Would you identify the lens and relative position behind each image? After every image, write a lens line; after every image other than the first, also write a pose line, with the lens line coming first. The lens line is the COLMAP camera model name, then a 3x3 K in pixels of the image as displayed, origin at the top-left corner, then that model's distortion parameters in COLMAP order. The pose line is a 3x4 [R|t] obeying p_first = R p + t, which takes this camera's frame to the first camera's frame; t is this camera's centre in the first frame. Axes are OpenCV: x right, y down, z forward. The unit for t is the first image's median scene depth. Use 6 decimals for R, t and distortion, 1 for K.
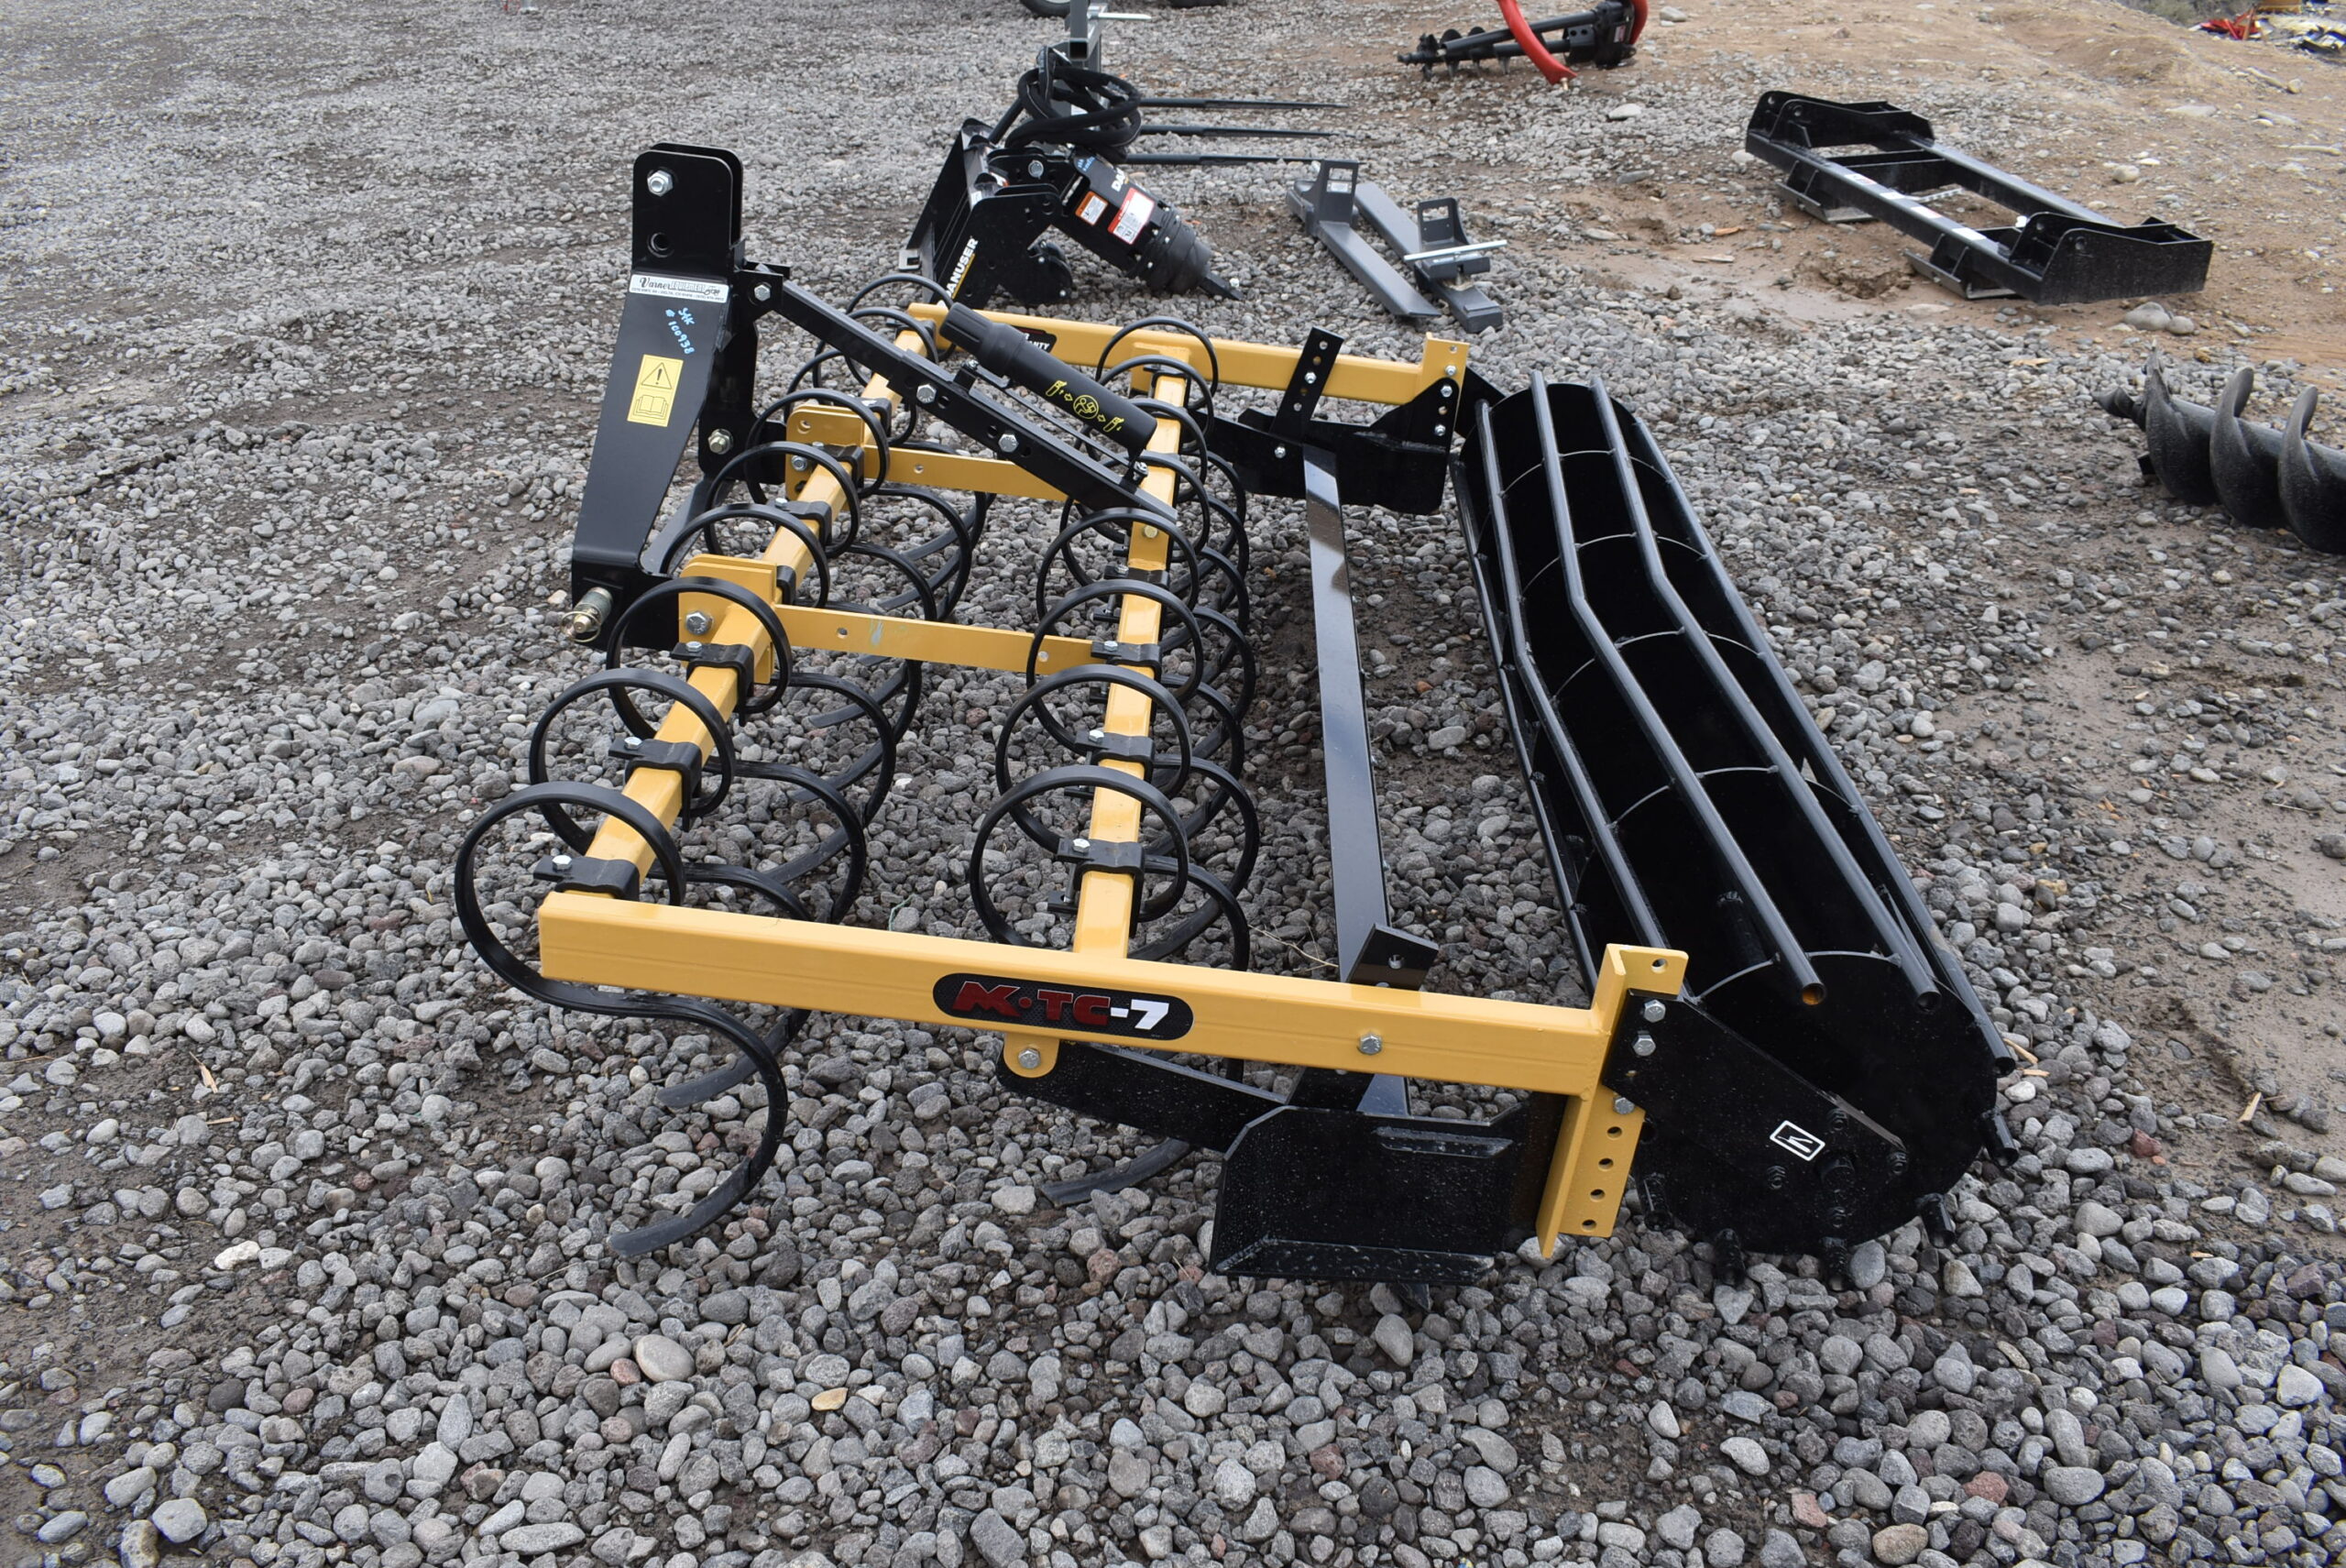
lens RADIAL K [[1968.1, 0, 1173.0], [0, 1968.1, 784.0], [0, 0, 1]] dist [-0.091164, 0.004797]
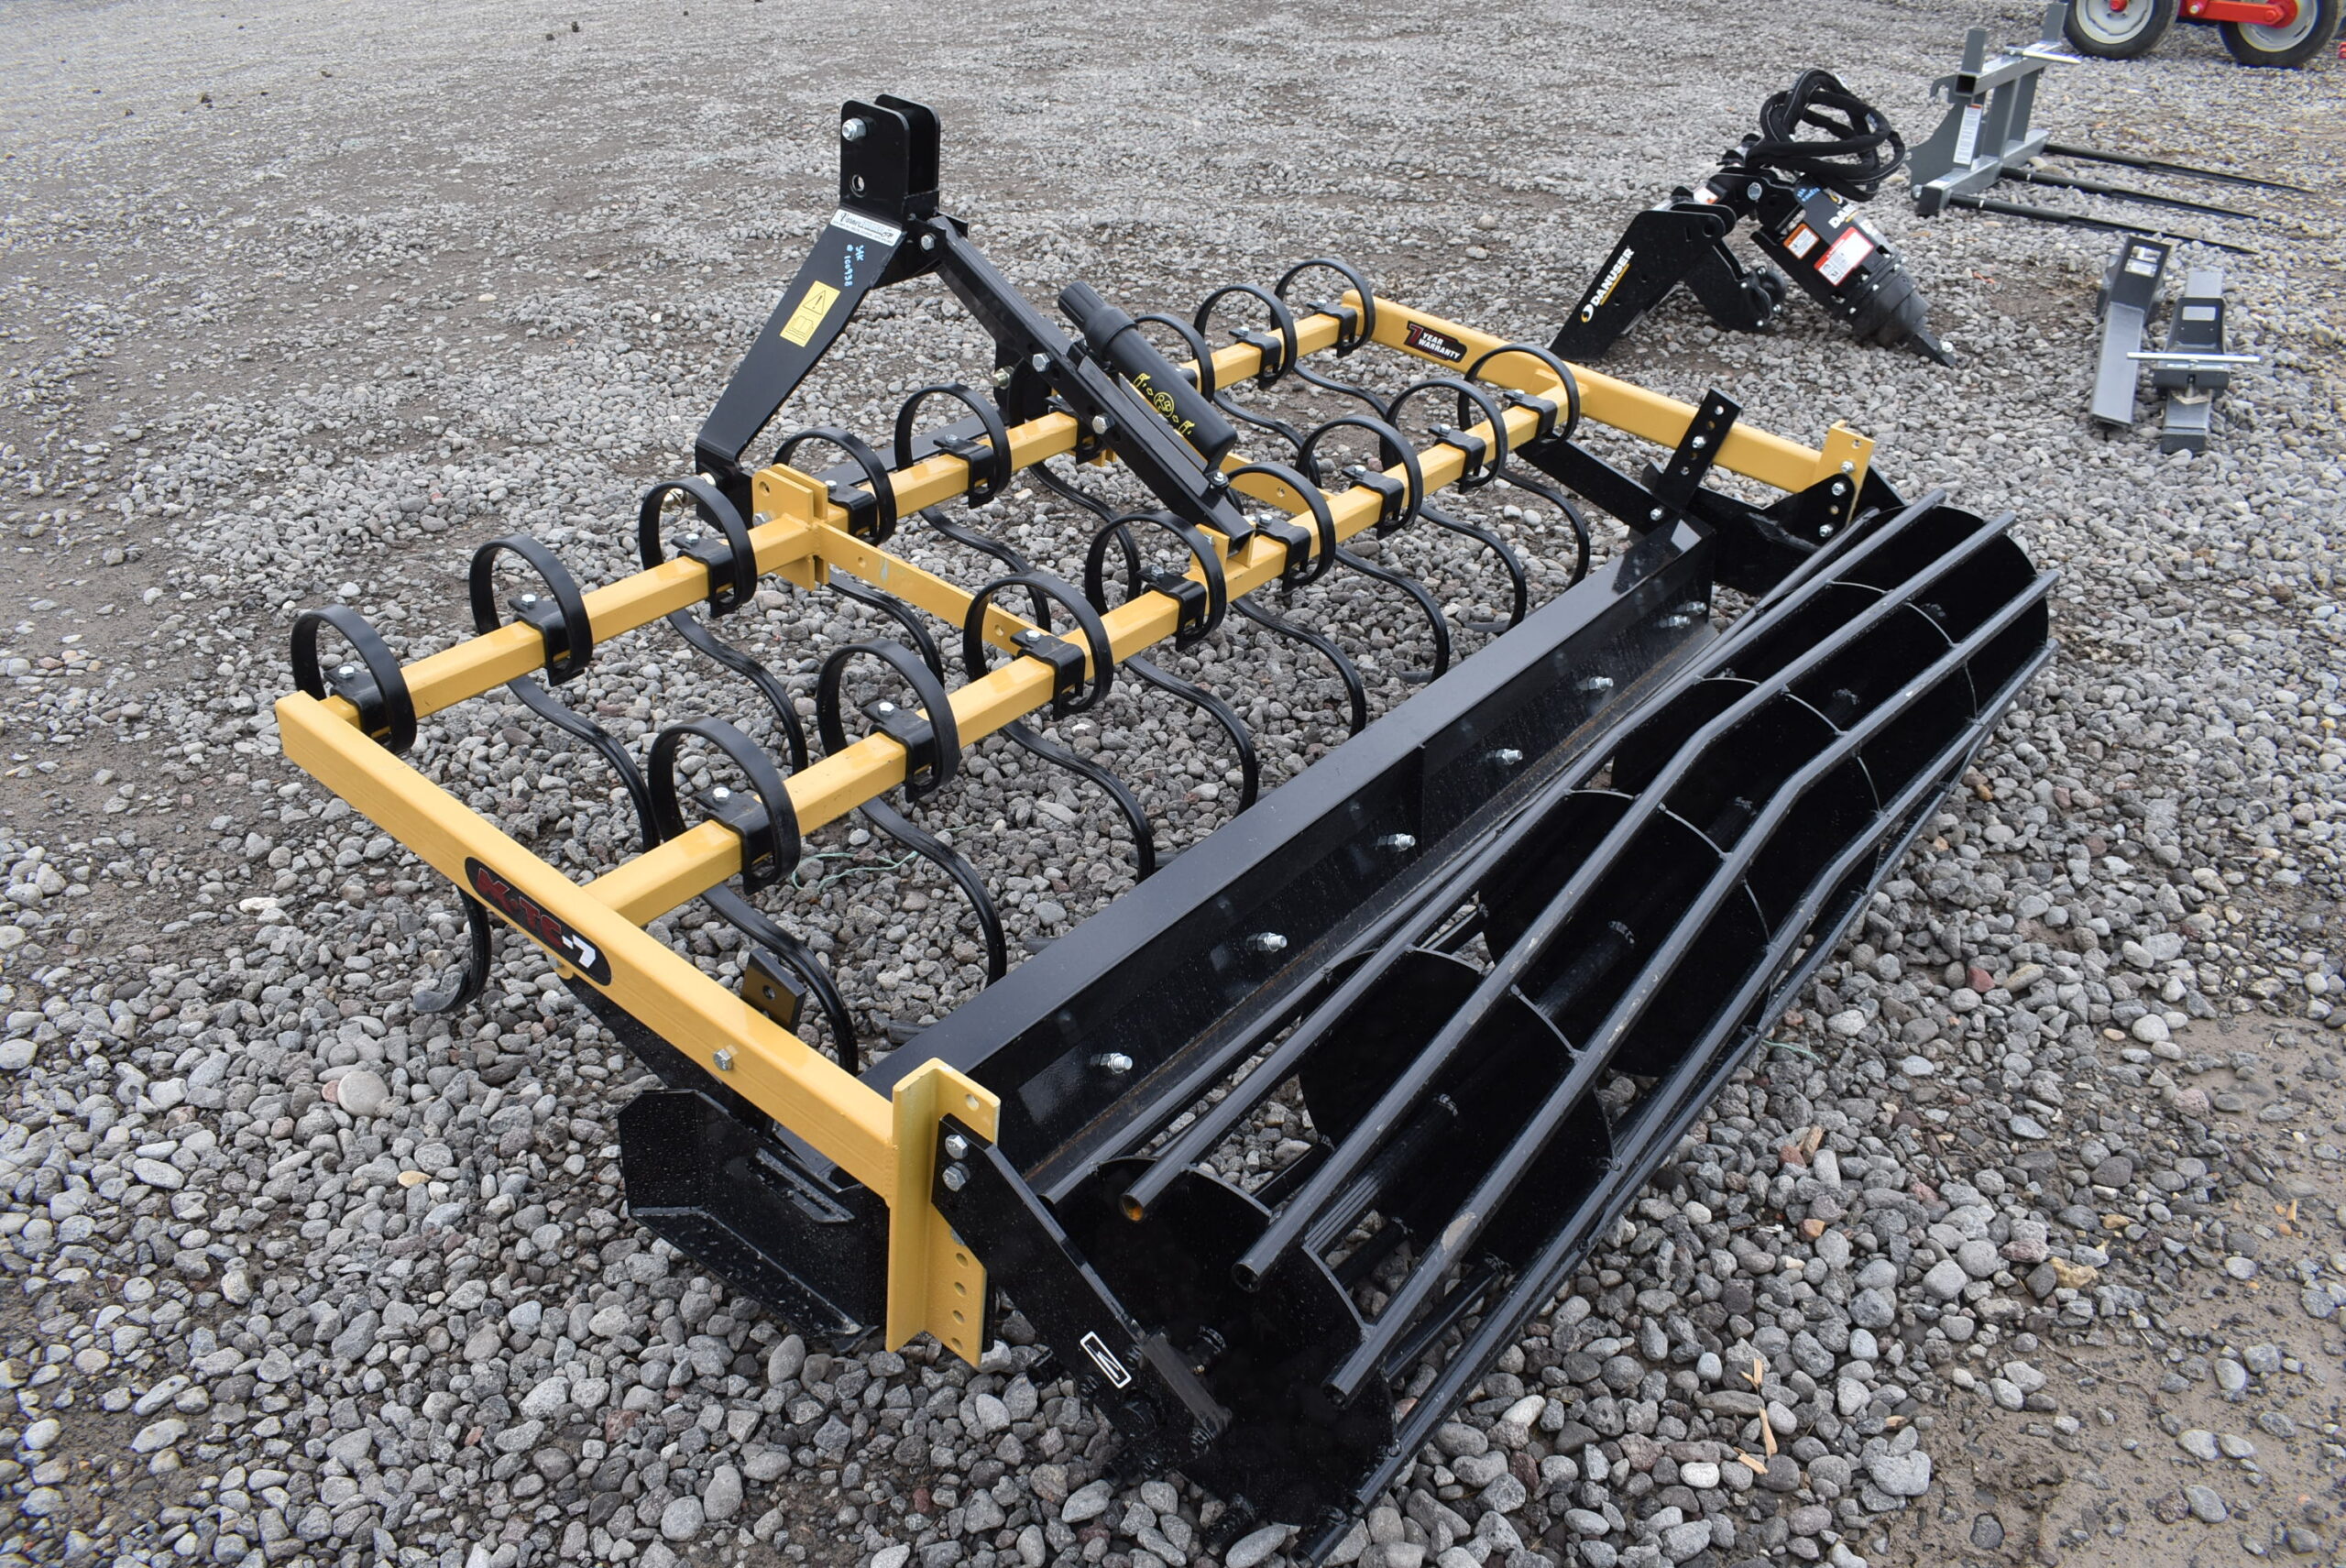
lens RADIAL K [[1824.3, 0, 1173.0], [0, 1824.3, 784.0], [0, 0, 1]] dist [-0.101437, 0.022797]
pose [[0.811357, 0.297022, -0.503466, 0.342933], [-0.279168, 0.953607, 0.112693, -0.081260], [0.513581, 0.049117, 0.856634, 0.159293]]
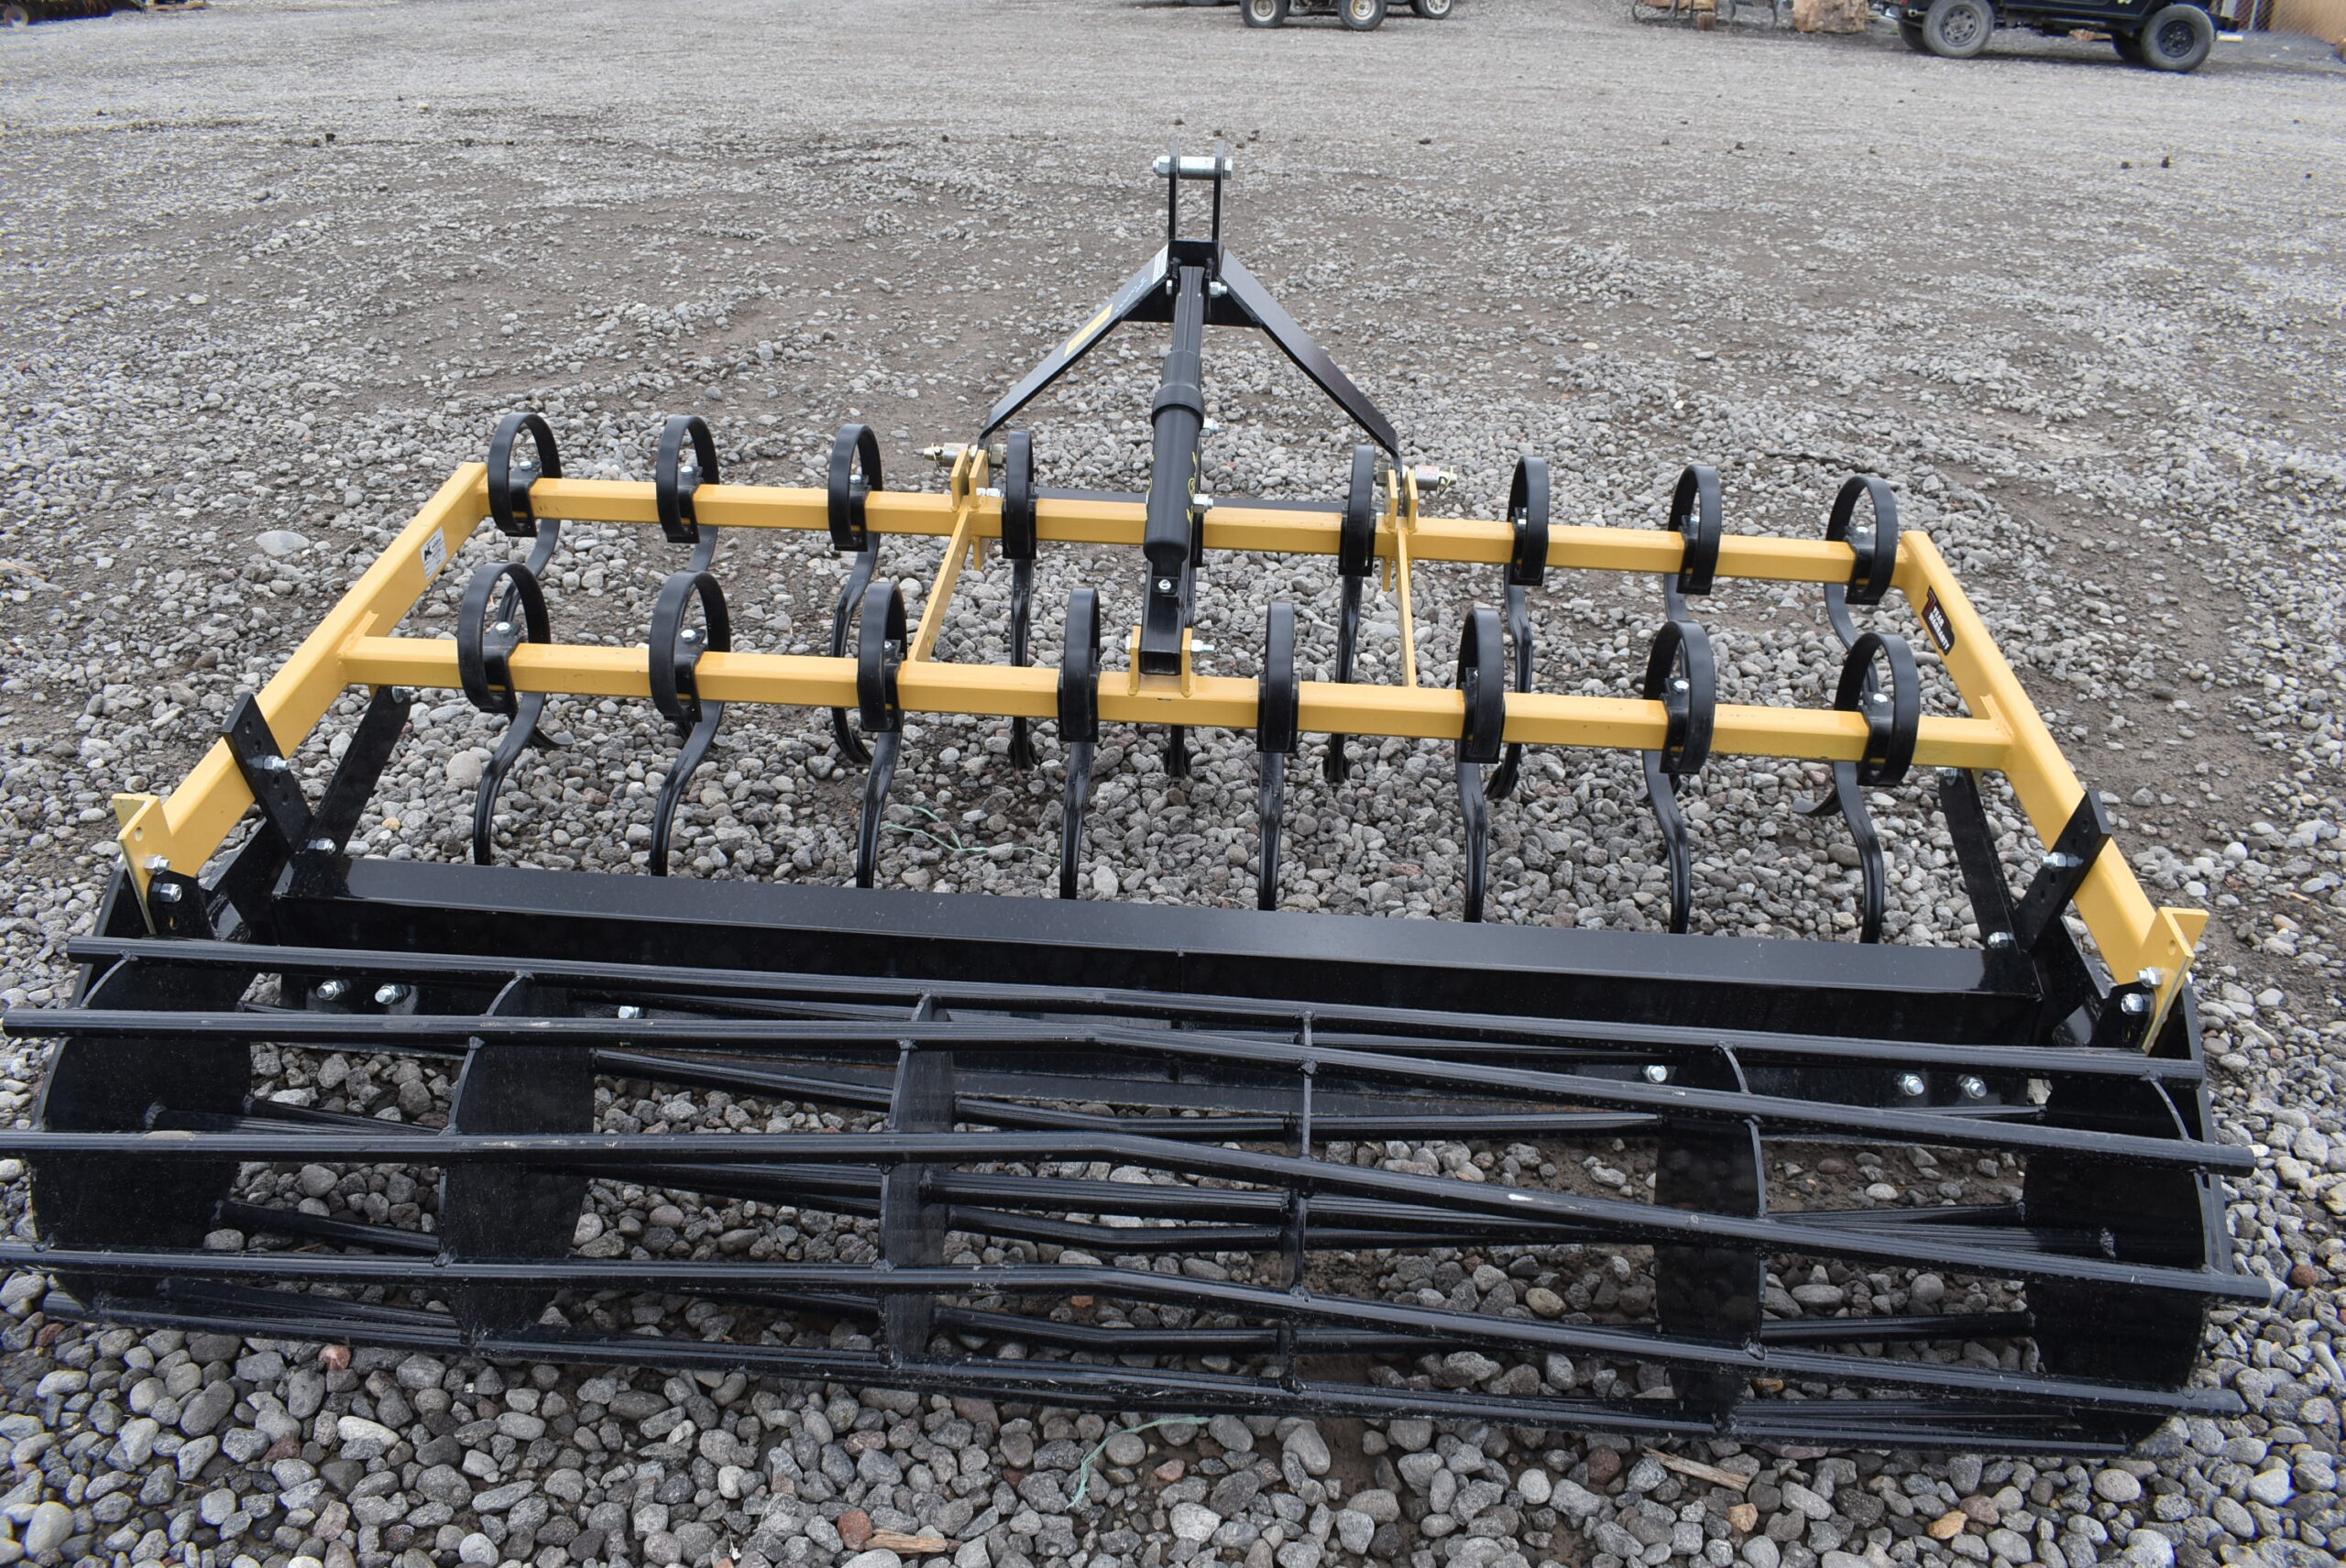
lens RADIAL K [[1782.7, 0, 1173.0], [0, 1782.7, 784.0], [0, 0, 1]] dist [-0.082260, 0.000835]
pose [[-0.012480, 0.480889, -0.876693, 0.547240], [-0.496325, 0.758150, 0.422930, -0.321791], [0.868047, 0.440403, 0.229215, 0.620481]]
